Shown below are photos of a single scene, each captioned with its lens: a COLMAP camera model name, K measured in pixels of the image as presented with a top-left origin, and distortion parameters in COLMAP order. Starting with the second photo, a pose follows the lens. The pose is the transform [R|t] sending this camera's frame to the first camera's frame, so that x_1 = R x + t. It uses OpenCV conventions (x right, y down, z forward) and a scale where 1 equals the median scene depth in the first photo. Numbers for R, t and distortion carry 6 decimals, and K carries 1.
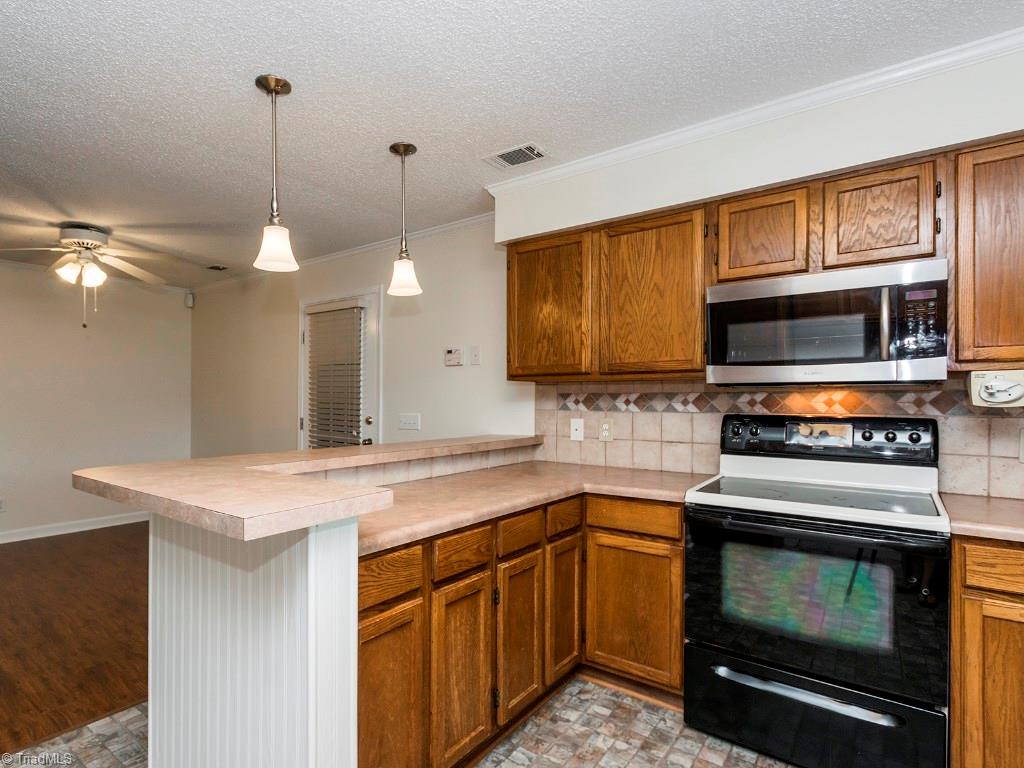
lens RADIAL K [[573.4, 0, 504.7], [0, 573.4, 394.7], [0, 0, 1]] dist [0.000445, -0.002283]
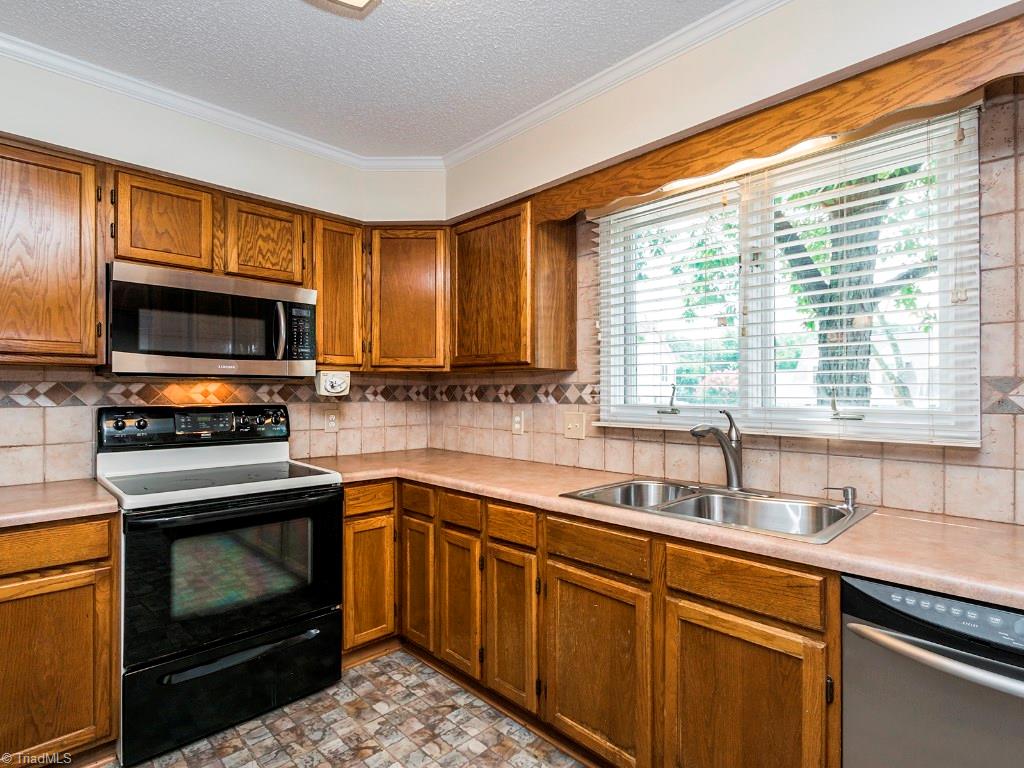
lens RADIAL K [[519.2, 0, 512.6], [0, 519.2, 387.4], [0, 0, 1]] dist [-0.000361, 0.000280]
pose [[0.129506, 0.006789, 0.991555, -0.348619], [-0.009893, 0.999936, -0.005554, 0.002142], [-0.991529, -0.009091, 0.129564, 0.296357]]
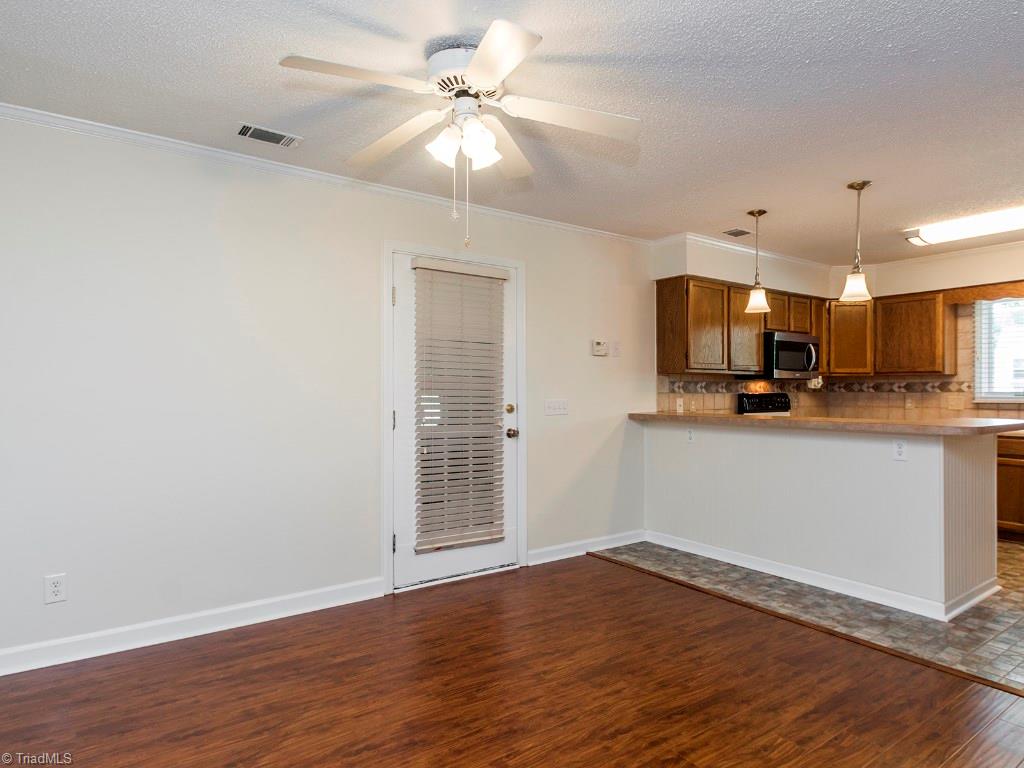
lens RADIAL K [[628.2, 0, 505.1], [0, 628.2, 384.6], [0, 0, 1]] dist [0.034046, -0.000447]
pose [[0.257619, 0.009282, 0.966202, -2.119668], [-0.005874, 0.999950, -0.008040, 0.028678], [-0.966229, -0.003604, 0.257661, 1.342752]]
